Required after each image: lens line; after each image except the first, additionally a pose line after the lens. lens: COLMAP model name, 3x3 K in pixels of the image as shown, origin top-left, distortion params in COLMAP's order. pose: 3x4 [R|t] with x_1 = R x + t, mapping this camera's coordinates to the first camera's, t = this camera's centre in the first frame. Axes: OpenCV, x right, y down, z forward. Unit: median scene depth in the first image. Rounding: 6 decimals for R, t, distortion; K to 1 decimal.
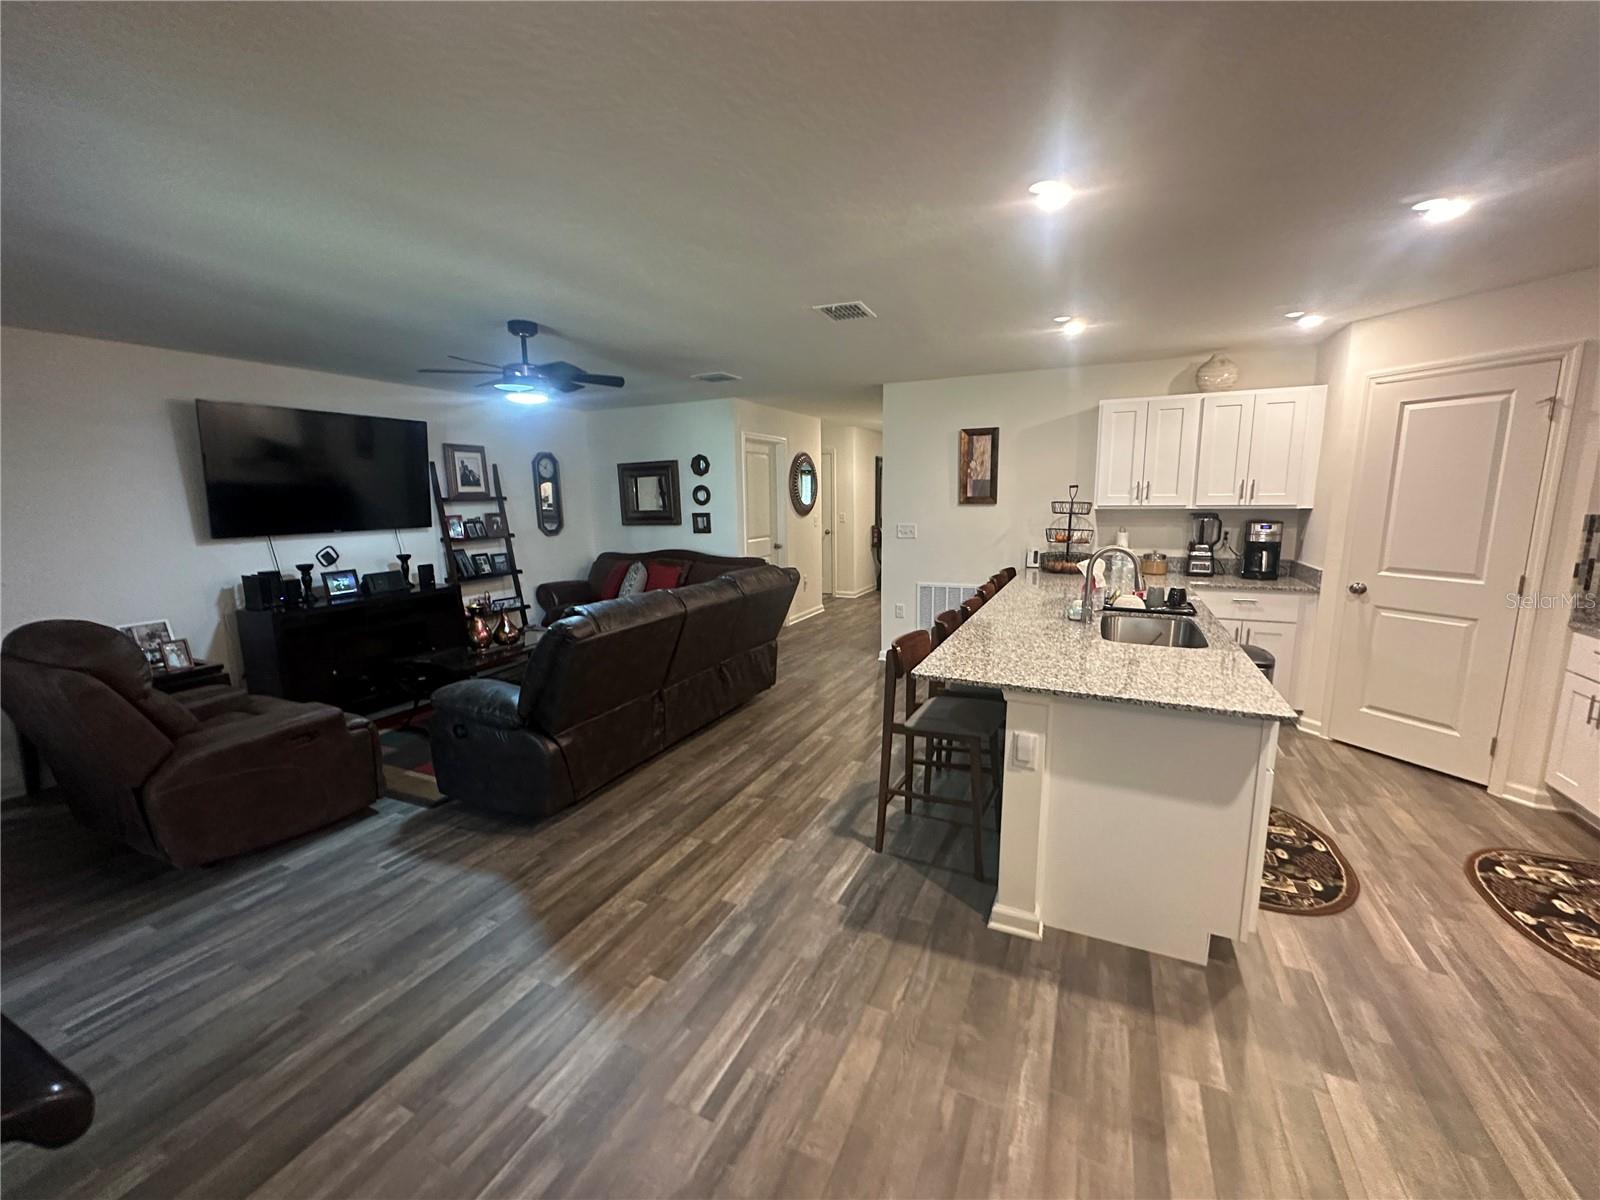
lens RADIAL K [[639.7, 0, 798.1], [0, 639.7, 596.2], [0, 0, 1]] dist [-0.007248, 0.001812]
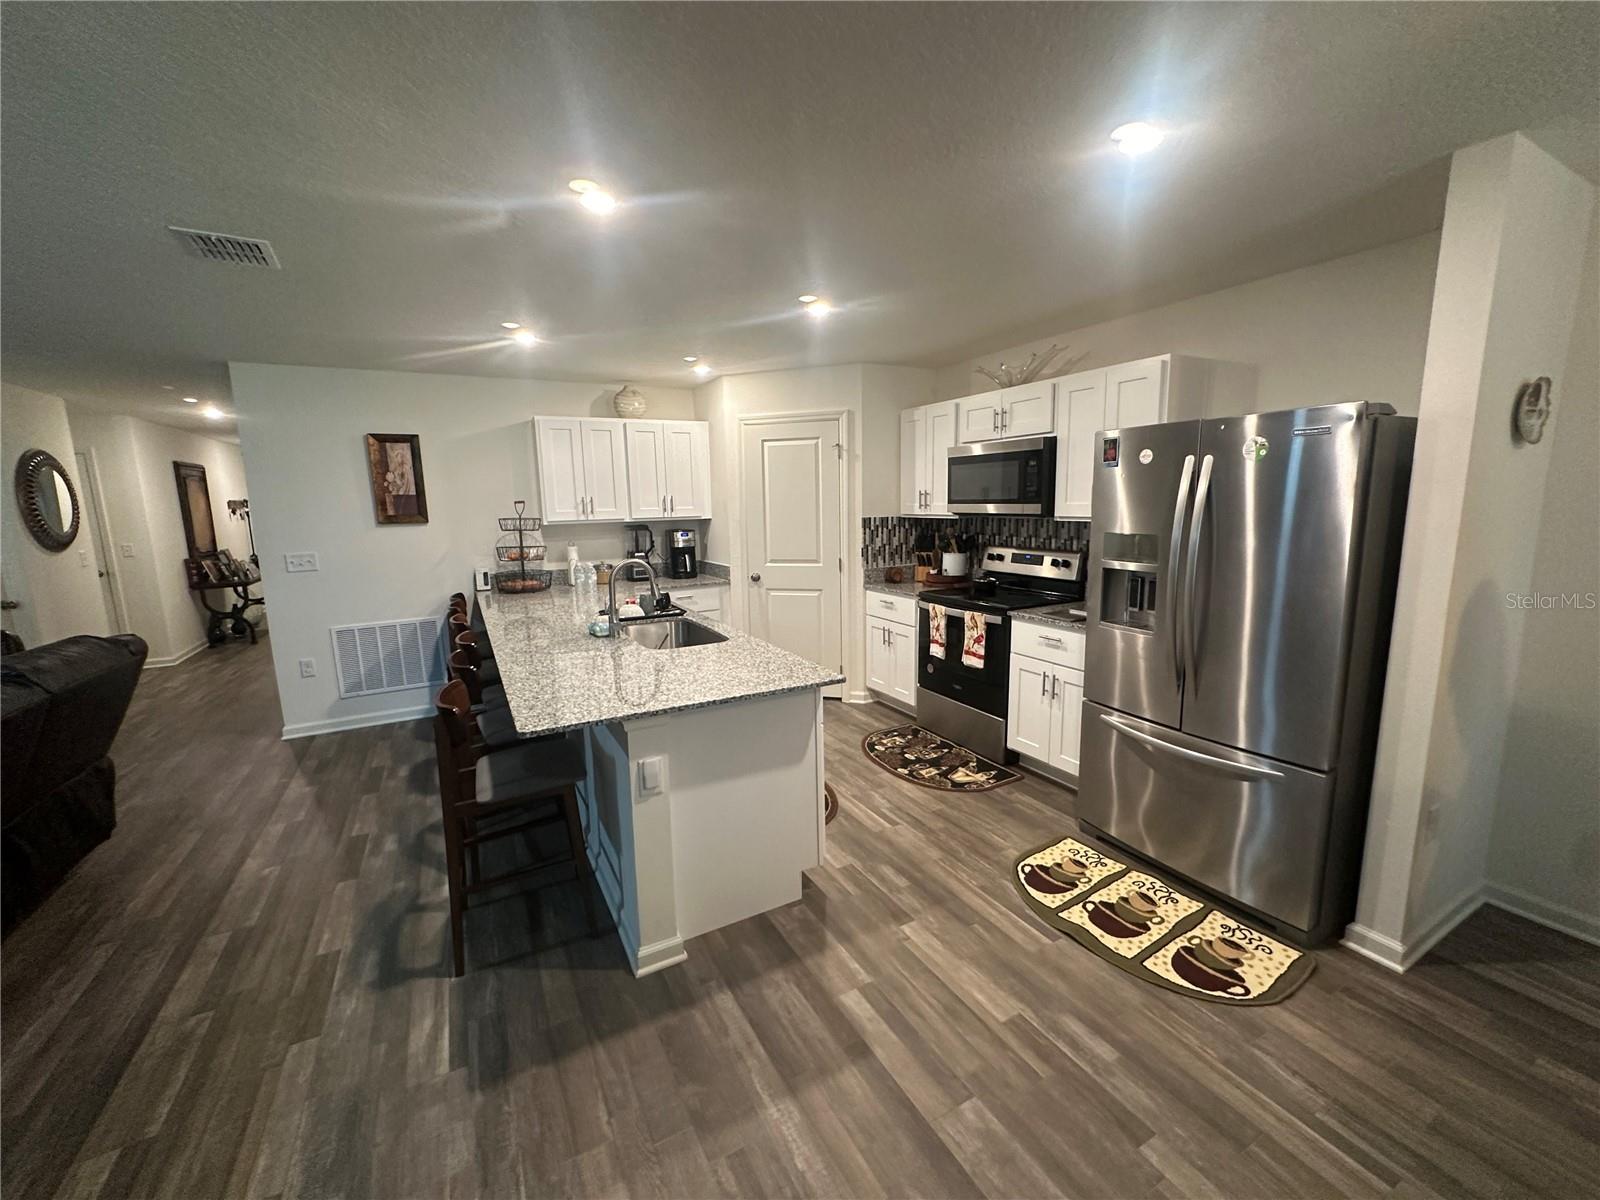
lens RADIAL K [[639.7, 0, 797.0], [0, 639.7, 597.8], [0, 0, 1]] dist [-0.007248, 0.001812]
pose [[0.588568, -0.124224, 0.798847, -0.225597], [0.140773, 0.988776, 0.050041, -0.037699], [-0.796097, 0.083003, 0.599449, 0.206603]]
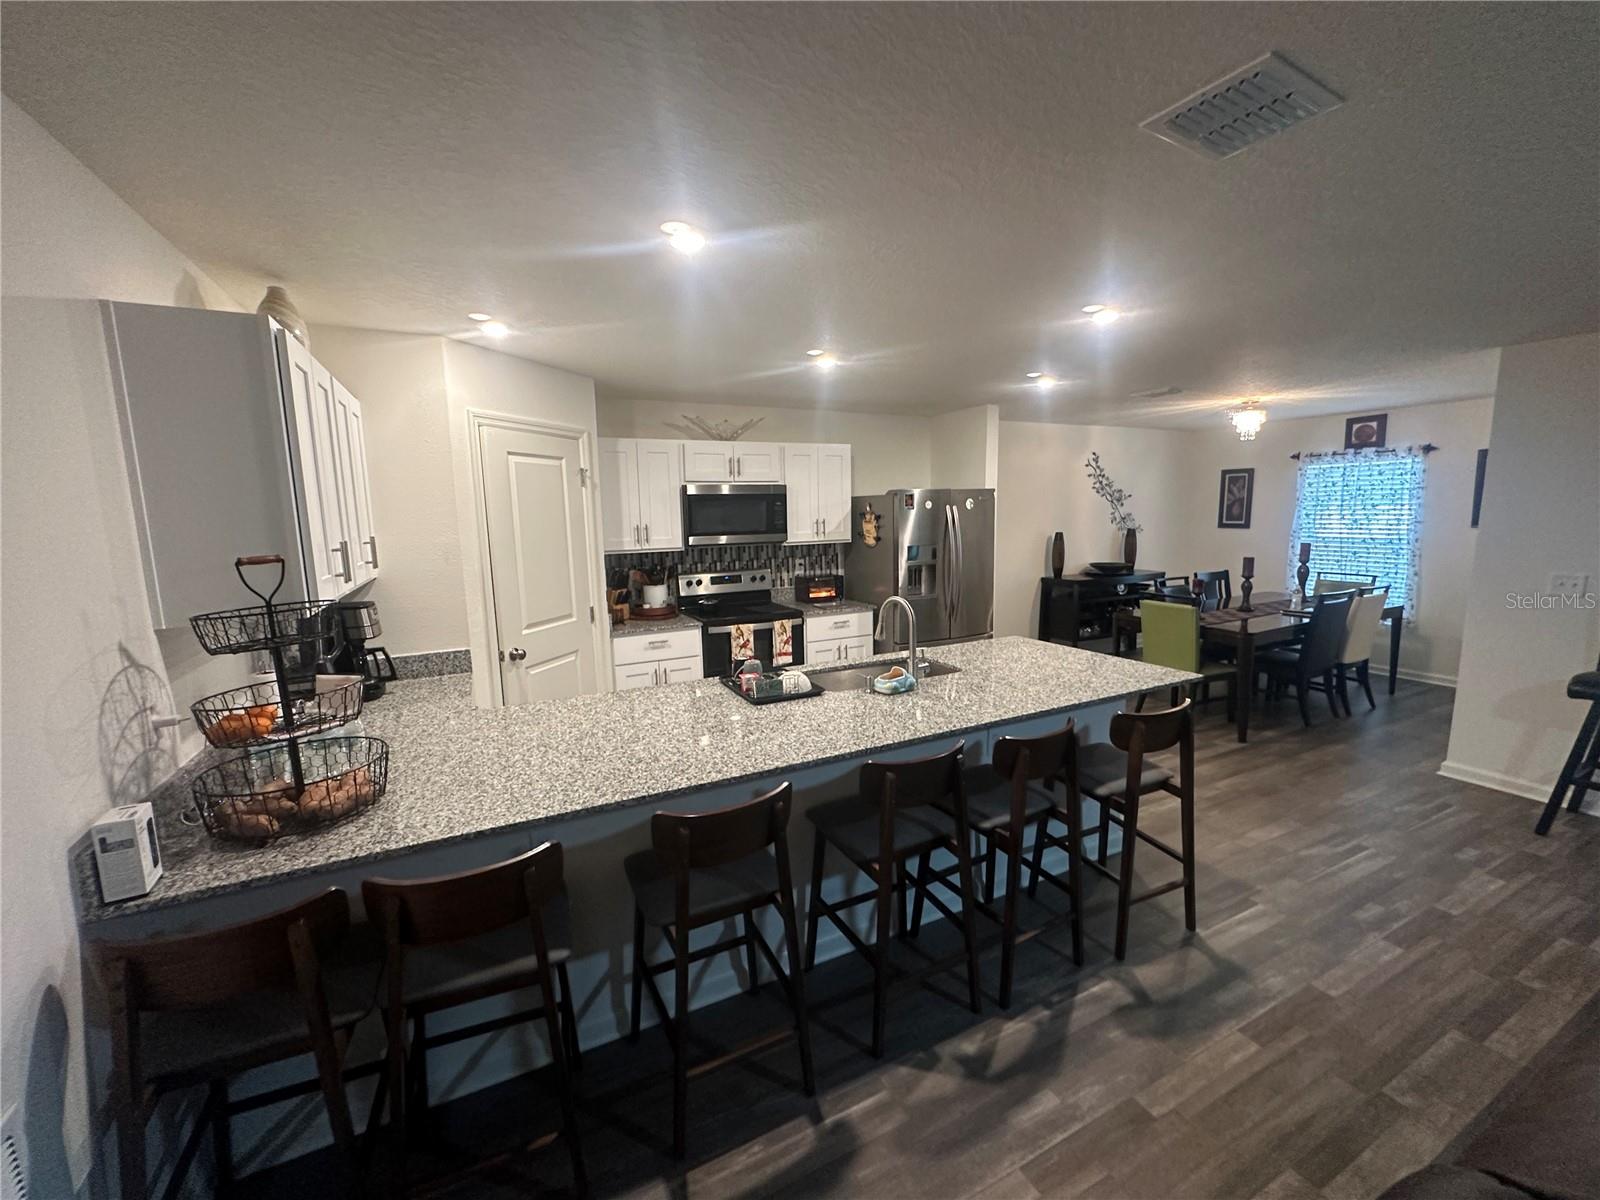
lens RADIAL K [[639.7, 0, 799.6], [0, 639.7, 595.8], [0, 0, 1]] dist [-0.007248, 0.001812]
pose [[-0.788924, -0.050992, 0.612372, 0.041650], [0.126748, 0.961618, 0.243364, -0.402093], [-0.601277, 0.269613, -0.752180, 2.207482]]
